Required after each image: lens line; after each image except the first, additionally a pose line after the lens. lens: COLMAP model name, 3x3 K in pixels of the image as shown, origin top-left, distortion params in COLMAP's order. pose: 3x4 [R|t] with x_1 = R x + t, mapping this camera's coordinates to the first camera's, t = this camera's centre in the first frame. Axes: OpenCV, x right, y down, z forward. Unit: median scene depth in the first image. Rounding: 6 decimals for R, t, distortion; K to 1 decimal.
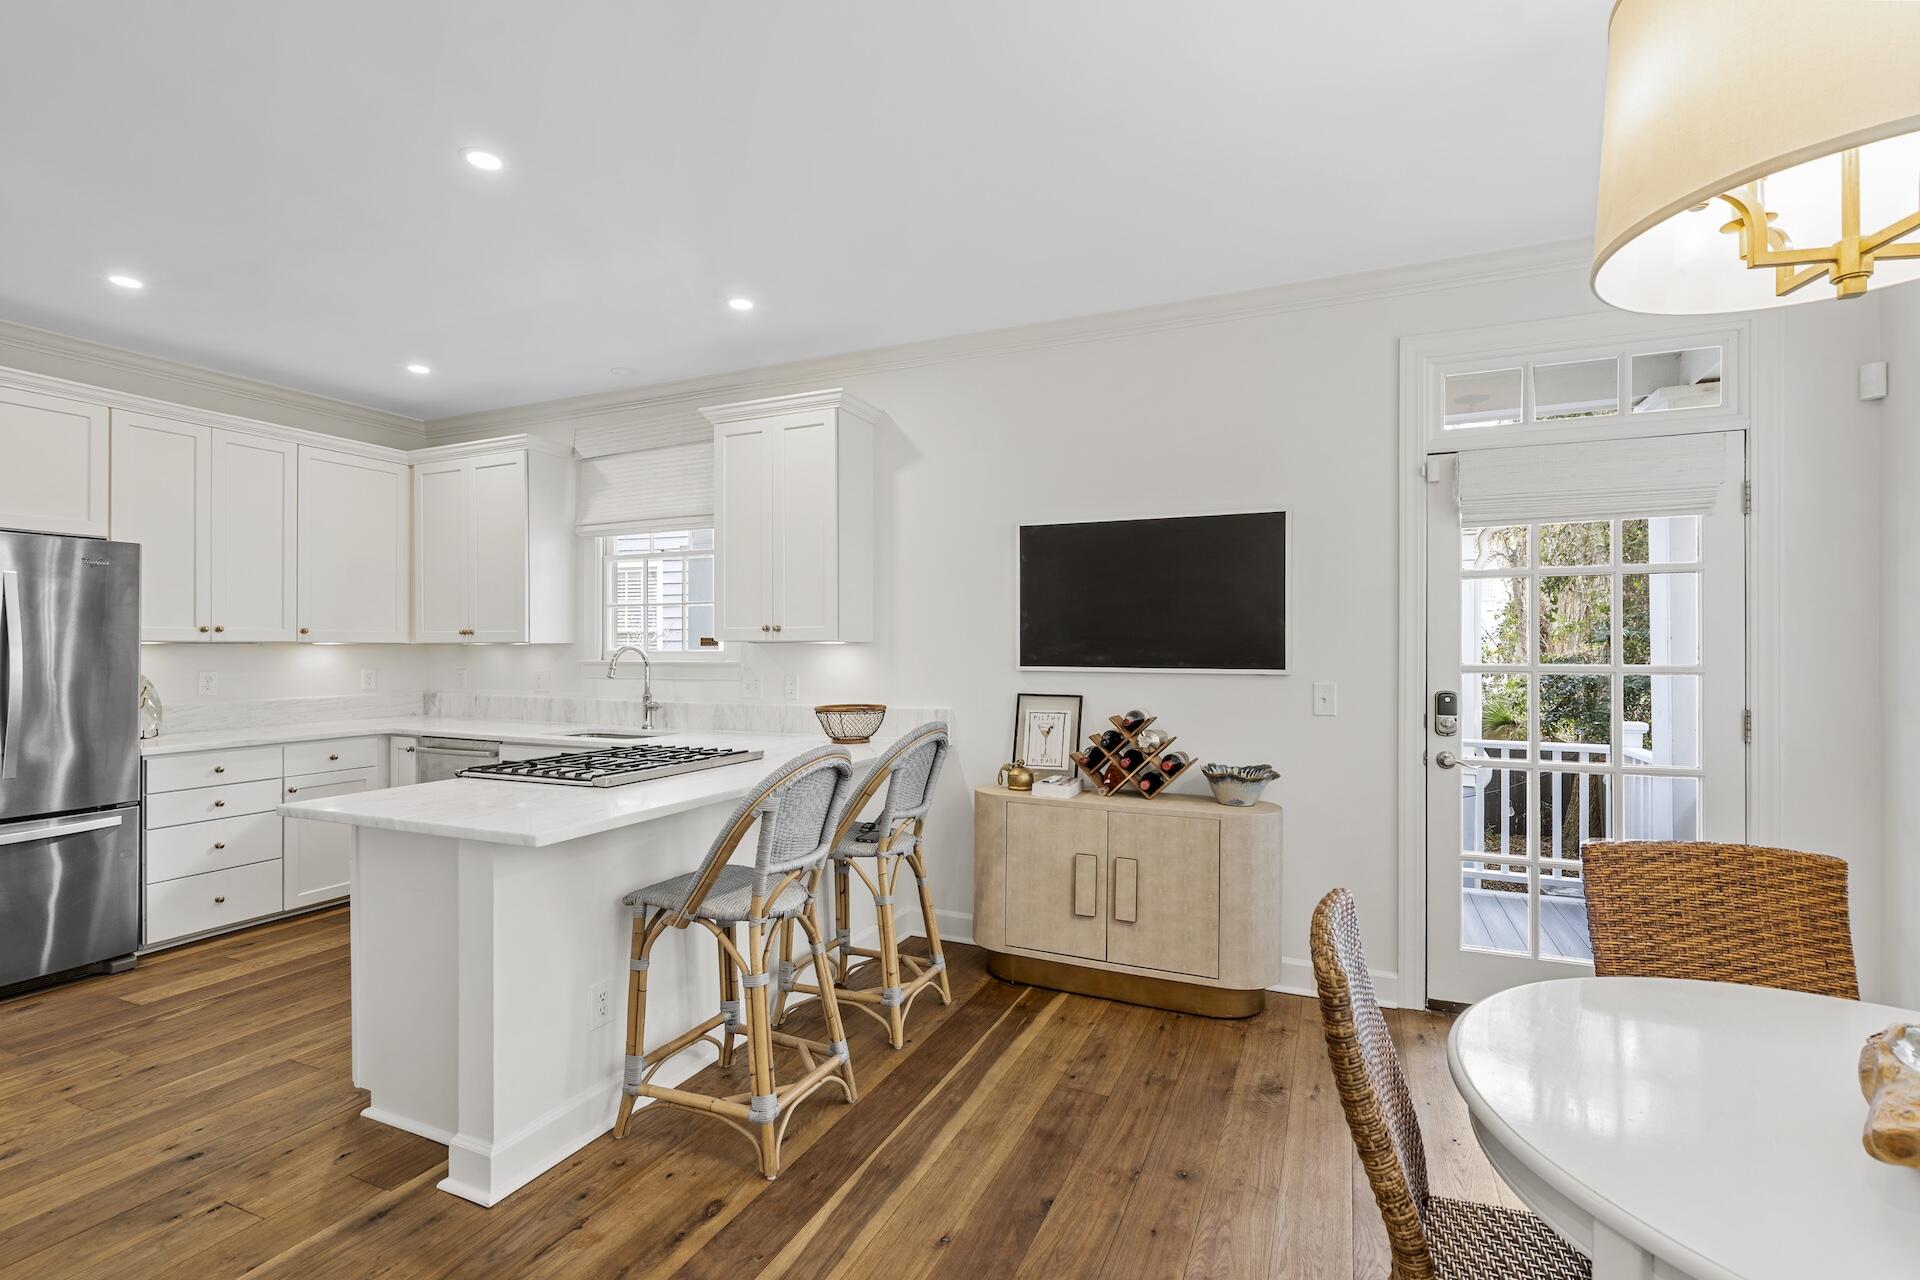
lens RADIAL K [[869.4, 0, 953.4], [0, 869.4, 648.3], [0, 0, 1]] dist [-0.002174, 0.000508]
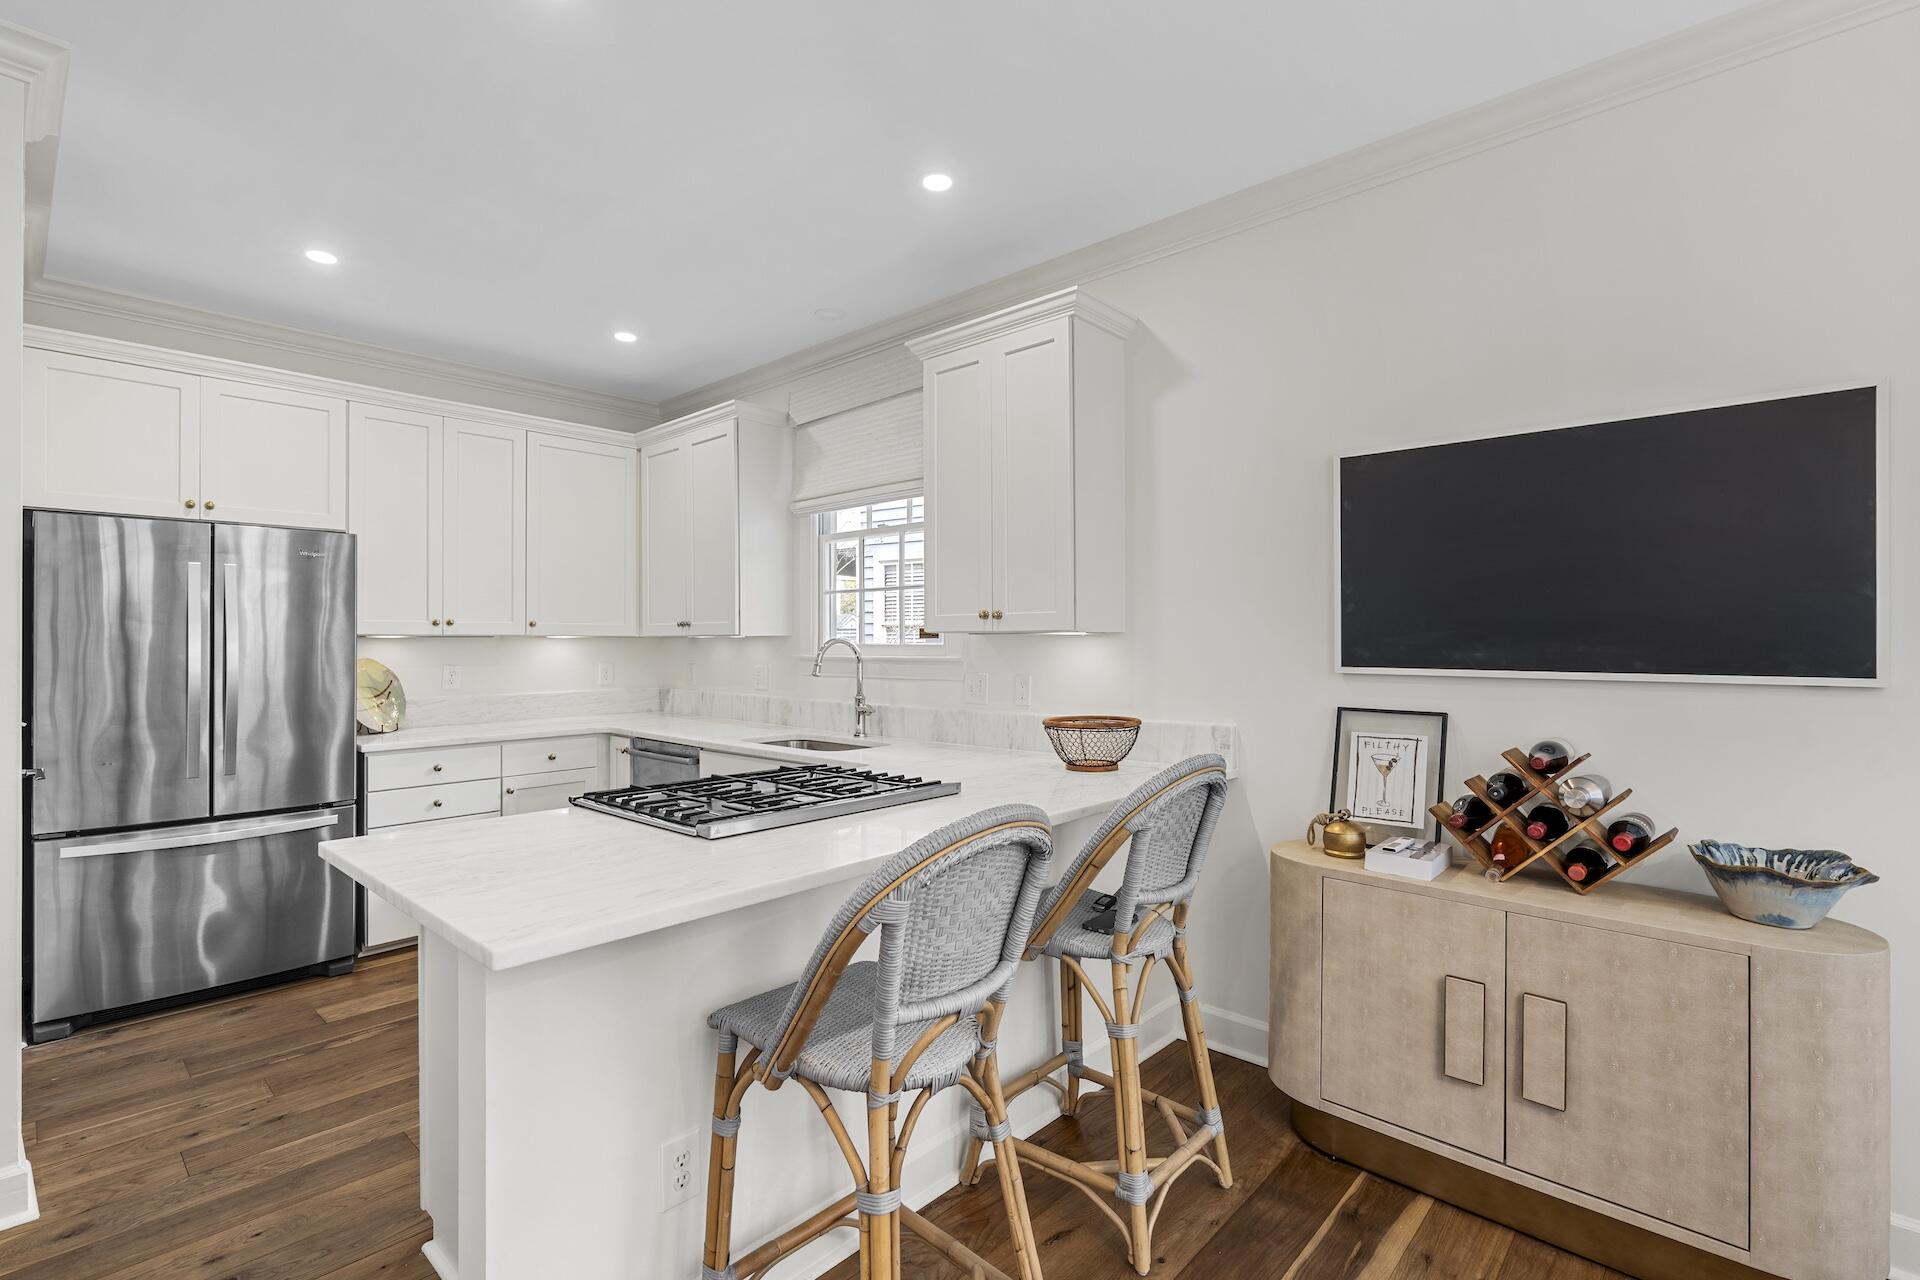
lens RADIAL K [[878.5, 0, 960.0], [0, 878.5, 636.0], [0, 0, 1]] dist [-0.003373, 0.000648]
pose [[0.950088, -0.003404, -0.311964, 0.009101], [0.001331, 0.999976, -0.006858, 0.001057], [0.311979, 0.006100, 0.950069, 0.295989]]
